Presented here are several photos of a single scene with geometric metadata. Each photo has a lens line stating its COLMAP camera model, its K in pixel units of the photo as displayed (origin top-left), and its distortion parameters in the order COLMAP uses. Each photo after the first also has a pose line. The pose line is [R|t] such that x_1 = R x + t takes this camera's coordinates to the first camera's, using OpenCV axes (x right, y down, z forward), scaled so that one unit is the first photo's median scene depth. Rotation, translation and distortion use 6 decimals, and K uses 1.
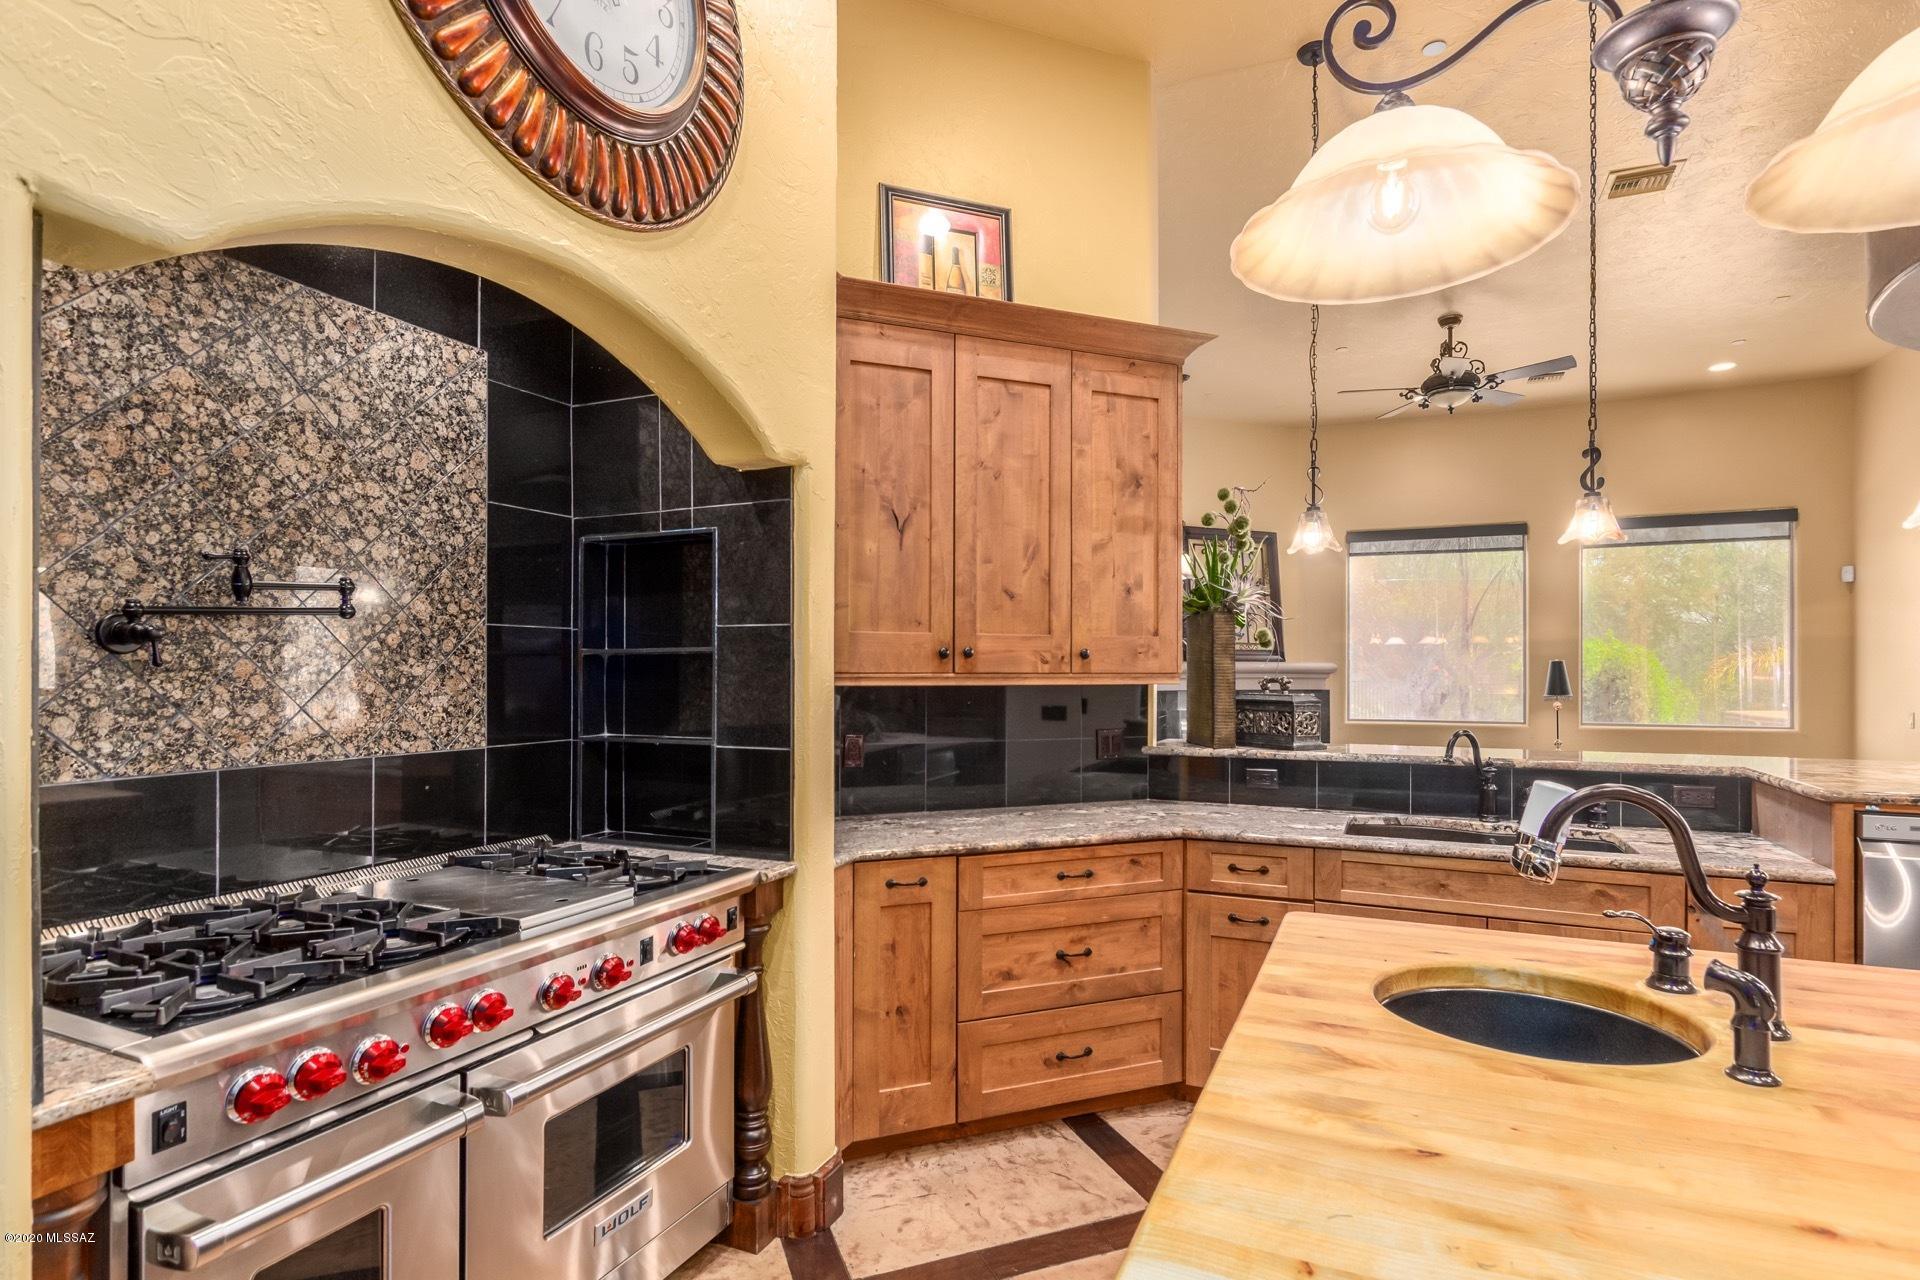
lens RADIAL K [[968.5, 0, 964.3], [0, 968.5, 659.5], [0, 0, 1]] dist [0.001877, 0.000070]
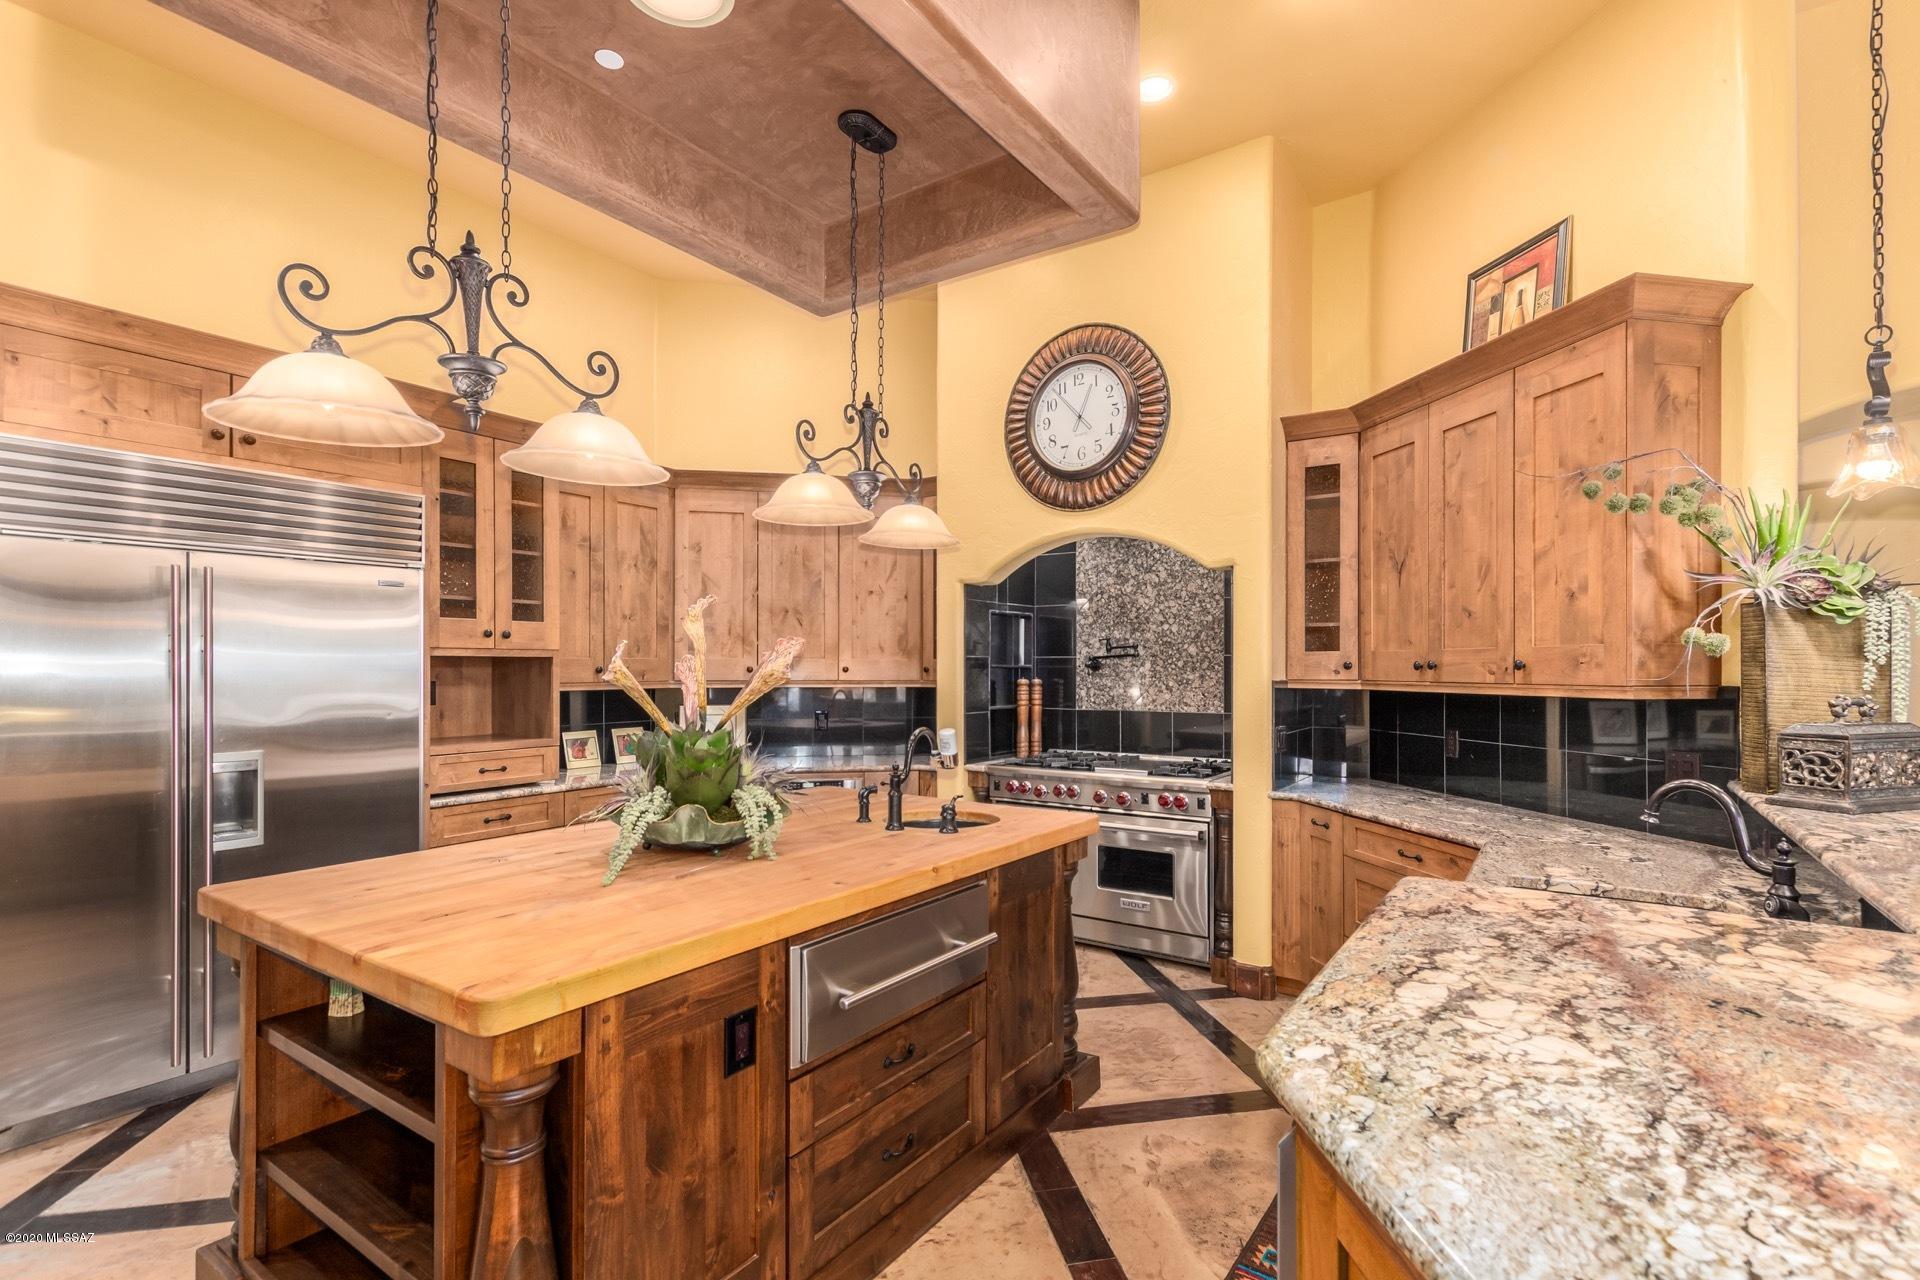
lens RADIAL K [[894.0, 0, 965.4], [0, 894.0, 654.8], [0, 0, 1]] dist [0.000221, 0.000002]
pose [[-0.191423, -0.018020, -0.981342, 1.228457], [0.007423, 0.999776, -0.019806, -0.002446], [0.981480, -0.011076, -0.191247, 0.654243]]
